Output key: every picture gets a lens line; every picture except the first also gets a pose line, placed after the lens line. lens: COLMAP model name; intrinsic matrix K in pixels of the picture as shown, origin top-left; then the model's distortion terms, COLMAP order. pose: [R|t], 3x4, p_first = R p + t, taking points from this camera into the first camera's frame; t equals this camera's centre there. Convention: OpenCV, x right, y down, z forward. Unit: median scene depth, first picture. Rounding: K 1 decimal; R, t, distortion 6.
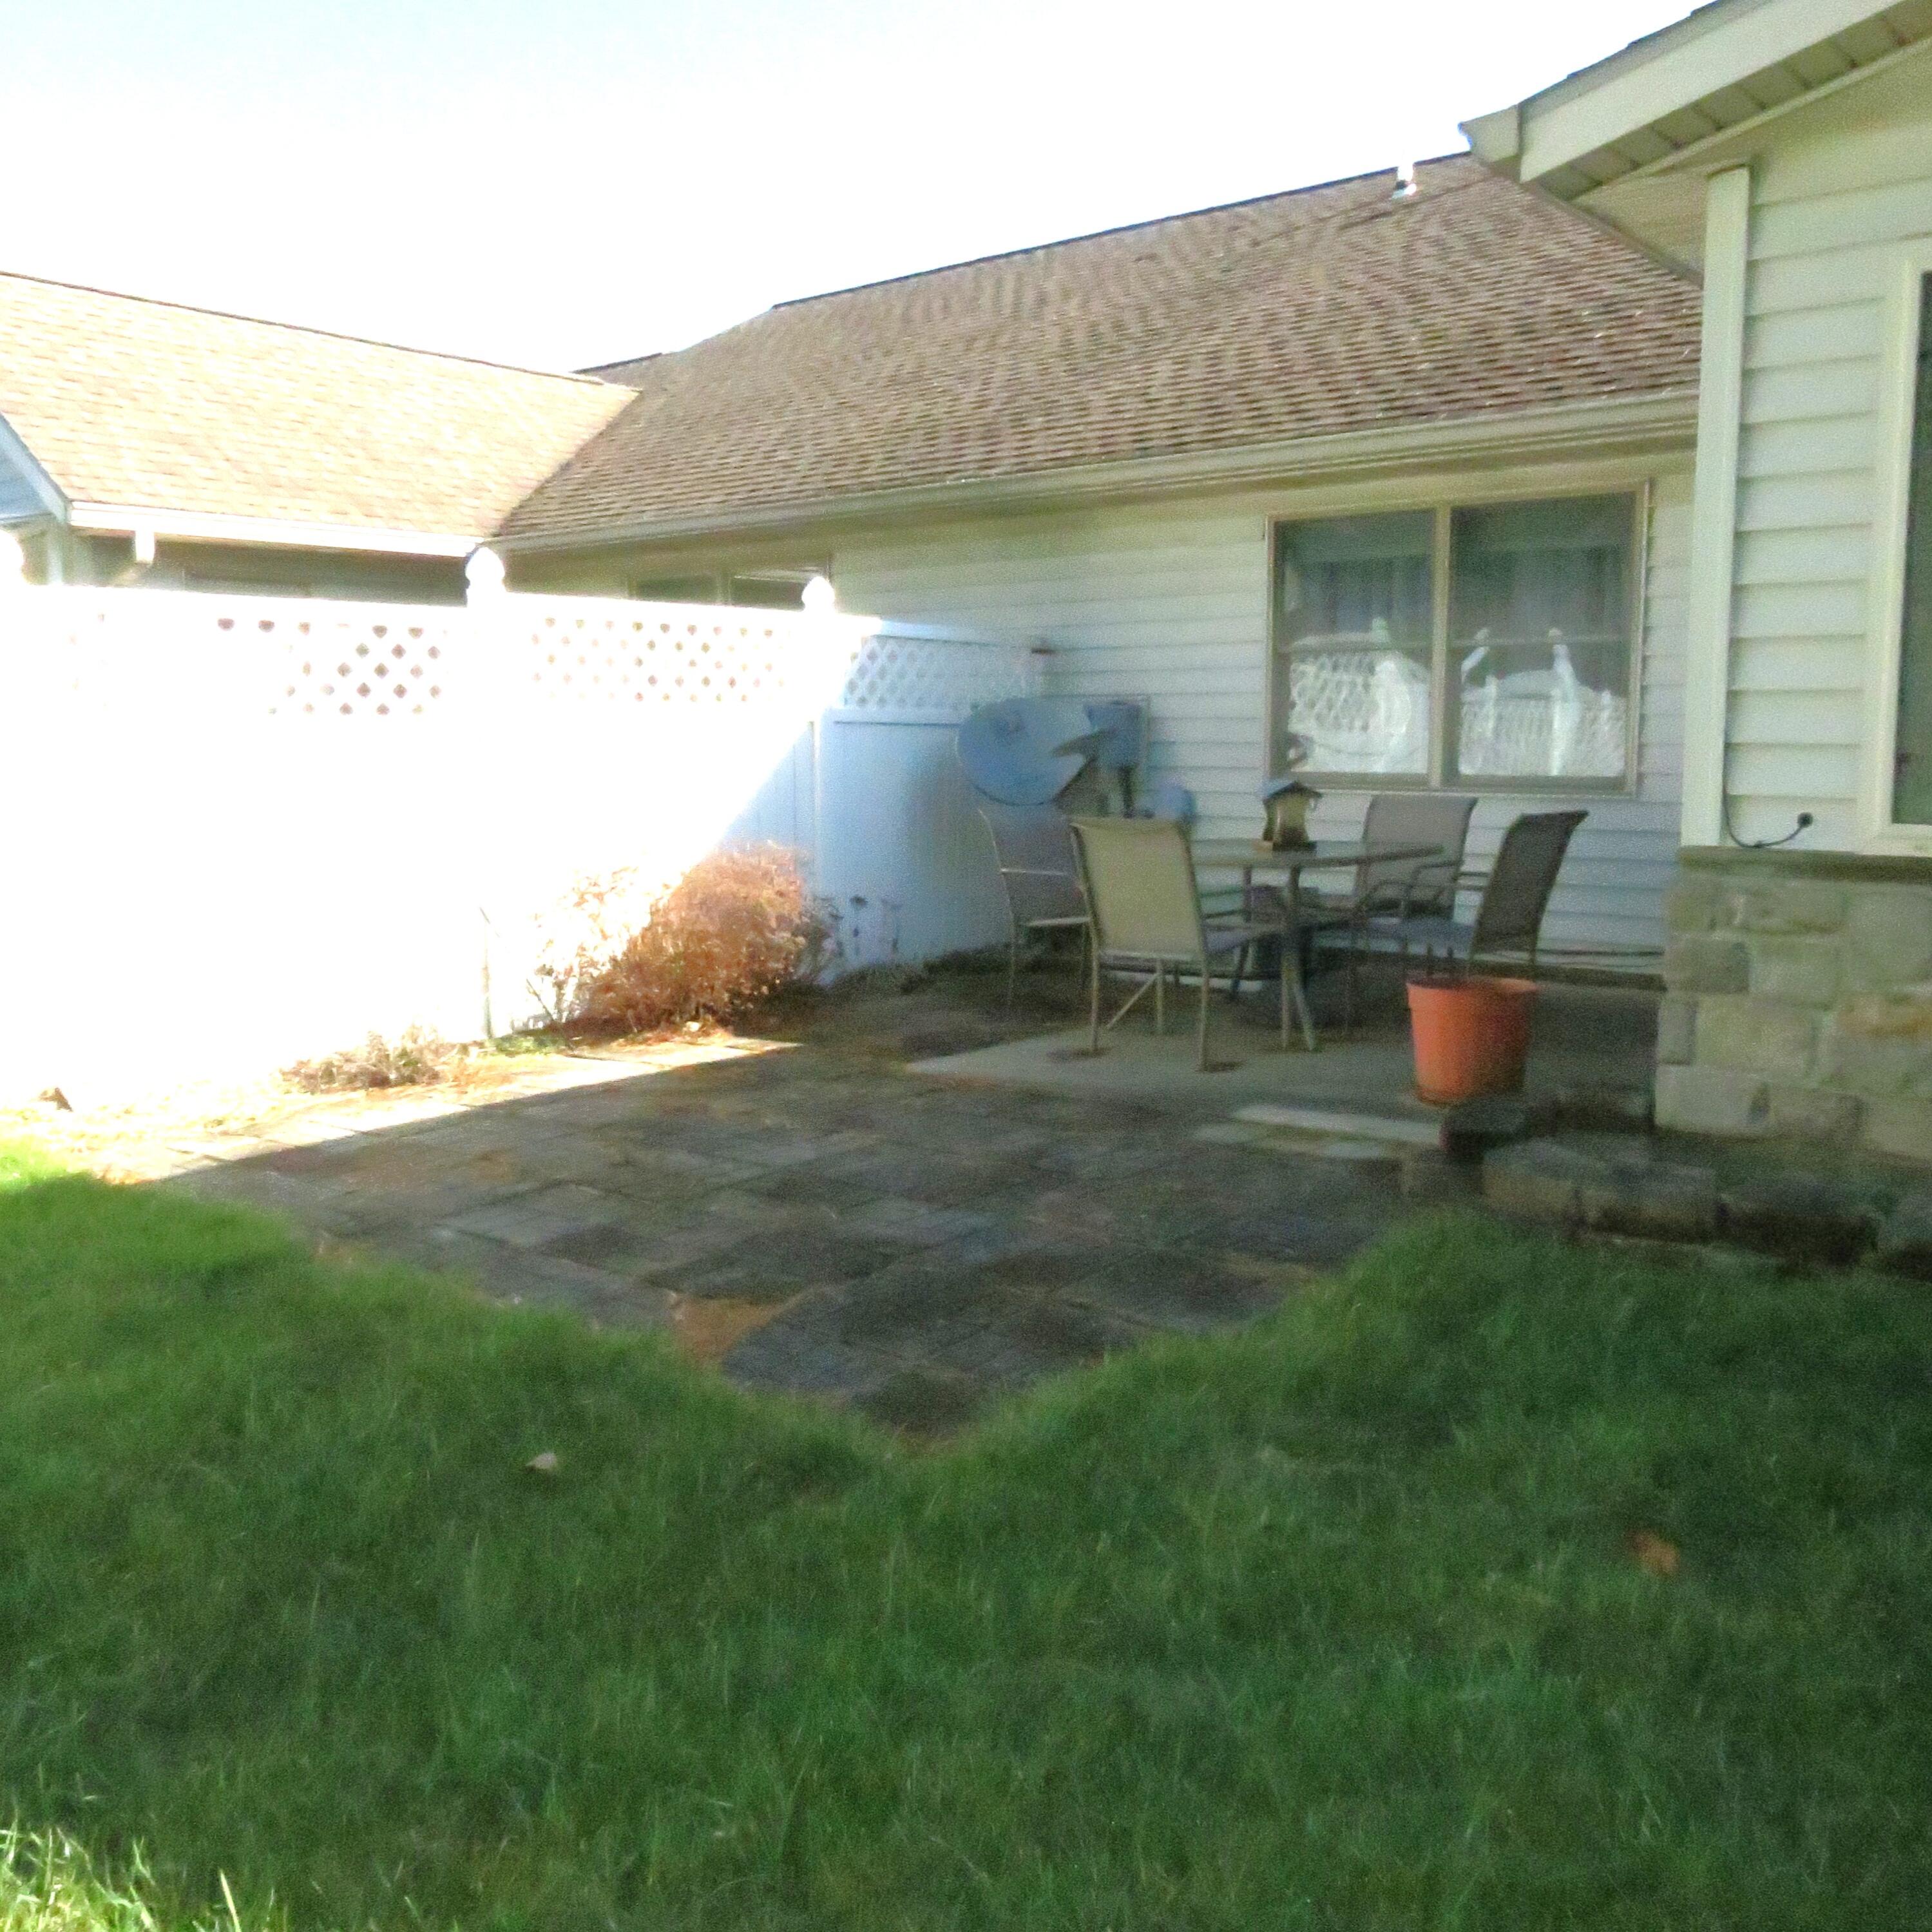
lens RADIAL K [[1840.5, 0, 967.1], [0, 1840.5, 974.3], [0, 0, 1]] dist [-0.031357, 0.022288]
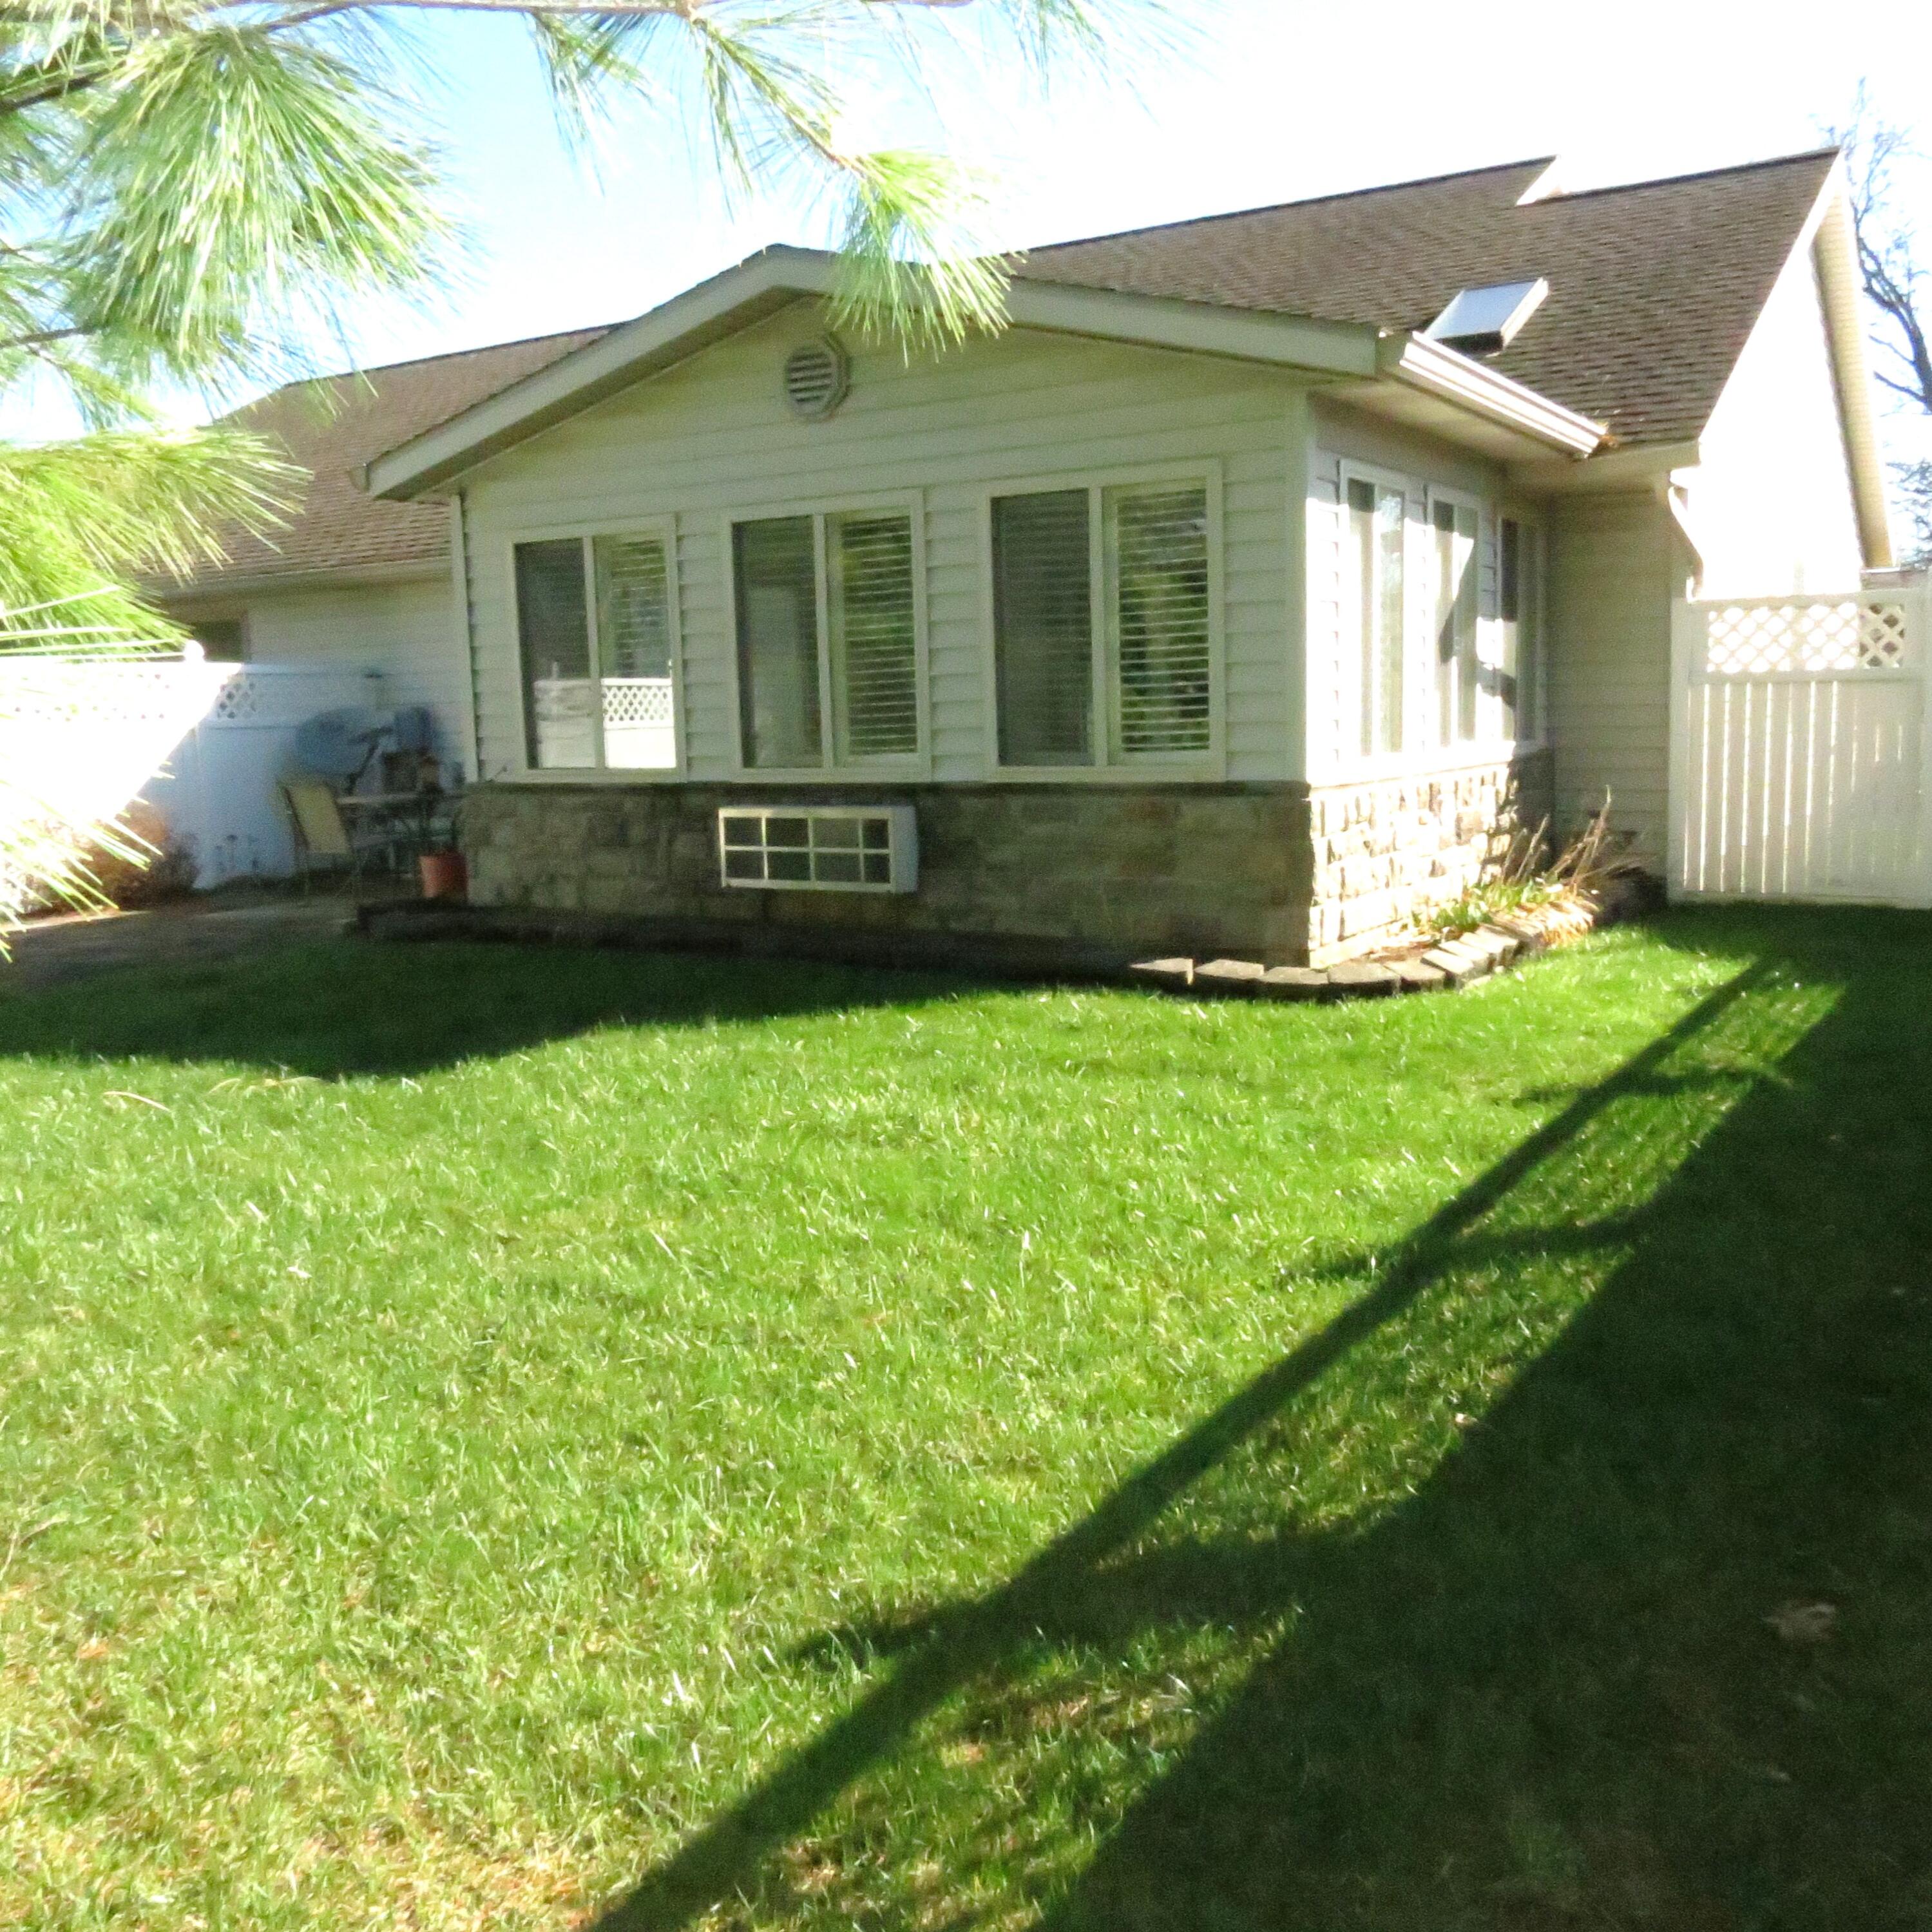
lens RADIAL K [[1840.5, 0, 967.1], [0, 1840.5, 974.3], [0, 0, 1]] dist [-0.031357, 0.022288]
pose [[0.987404, -0.050829, 0.149835, 0.331346], [0.047971, 0.998592, 0.022630, 0.074886], [-0.150774, -0.015157, 0.988452, -0.700092]]
